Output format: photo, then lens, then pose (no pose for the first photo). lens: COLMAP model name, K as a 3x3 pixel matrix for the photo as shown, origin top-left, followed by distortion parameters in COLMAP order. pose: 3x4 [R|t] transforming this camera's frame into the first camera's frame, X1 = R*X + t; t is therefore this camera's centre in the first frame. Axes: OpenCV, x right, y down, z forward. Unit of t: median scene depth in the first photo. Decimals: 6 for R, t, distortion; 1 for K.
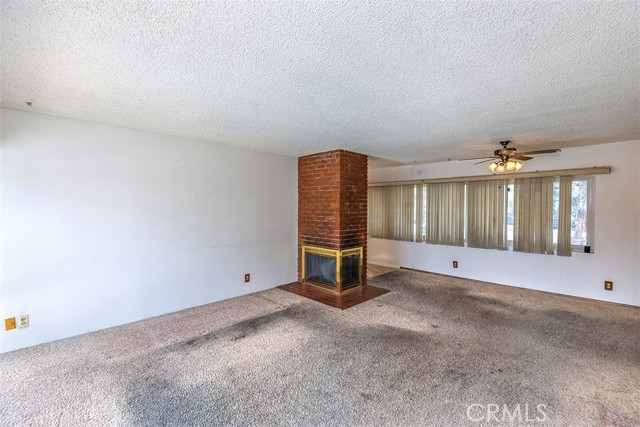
lens RADIAL K [[292.7, 0, 317.7], [0, 292.7, 211.3], [0, 0, 1]] dist [0.005801, 0.000203]
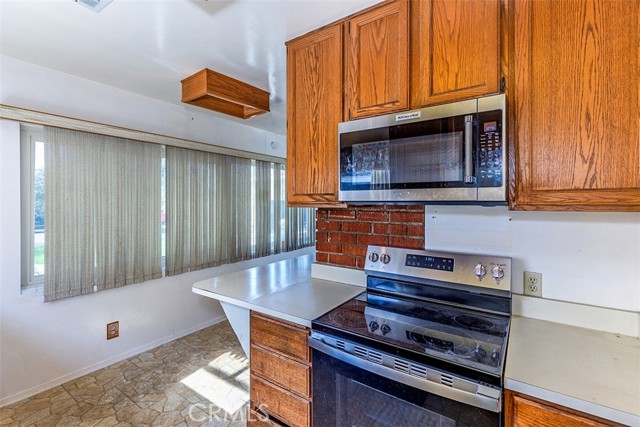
lens RADIAL K [[292.7, 0, 330.7], [0, 292.7, 203.7], [0, 0, 1]] dist [0.005801, 0.000203]
pose [[-0.171196, -0.010017, 0.985186, -0.309068], [0.013228, 0.999835, 0.012465, -0.010979], [-0.985148, 0.015166, -0.171035, 0.983836]]
